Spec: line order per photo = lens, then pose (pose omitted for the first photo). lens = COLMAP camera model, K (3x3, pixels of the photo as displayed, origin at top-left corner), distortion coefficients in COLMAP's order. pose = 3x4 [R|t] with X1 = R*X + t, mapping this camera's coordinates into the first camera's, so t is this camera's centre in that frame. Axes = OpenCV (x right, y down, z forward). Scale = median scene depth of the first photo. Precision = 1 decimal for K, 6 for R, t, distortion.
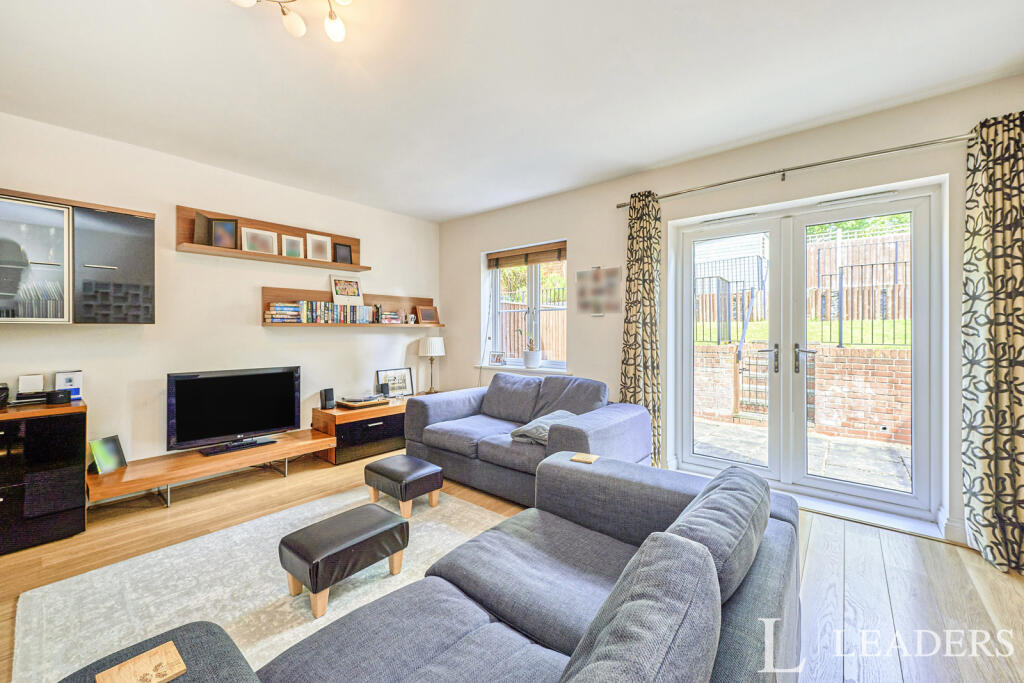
lens RADIAL K [[402.9, 0, 513.9], [0, 402.9, 330.4], [0, 0, 1]] dist [0.001632, 0.000061]
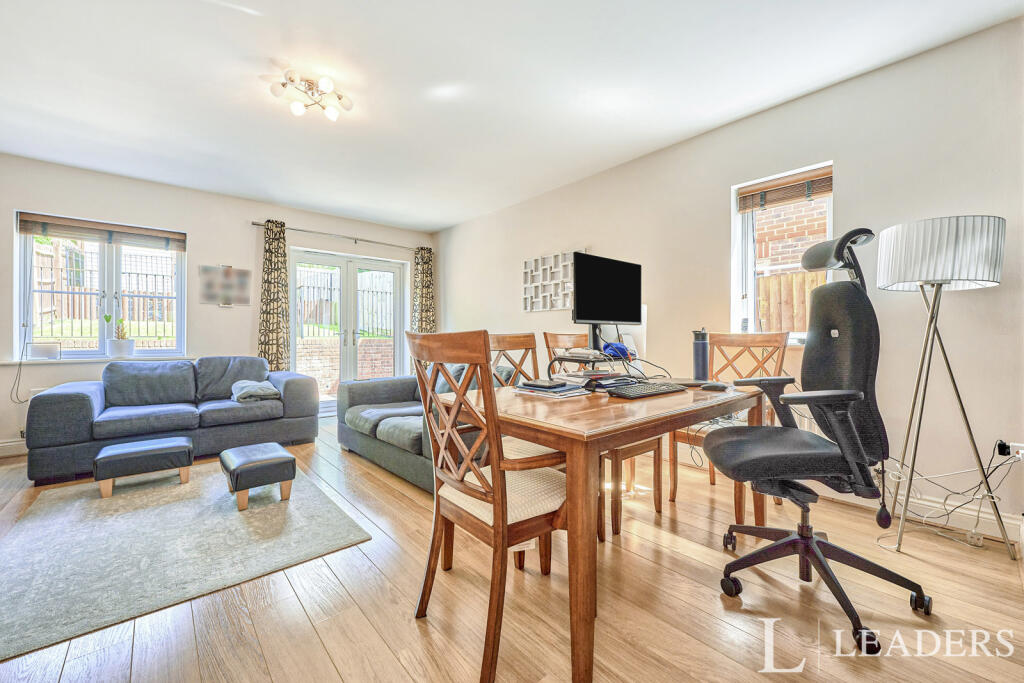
lens RADIAL K [[402.9, 0, 513.9], [0, 402.9, 330.4], [0, 0, 1]] dist [0.001632, 0.000061]
pose [[0.152293, 0.016390, 0.988199, -1.071960], [0.002217, 0.999854, -0.016925, 0.071194], [-0.988333, 0.004768, 0.152235, -0.026797]]
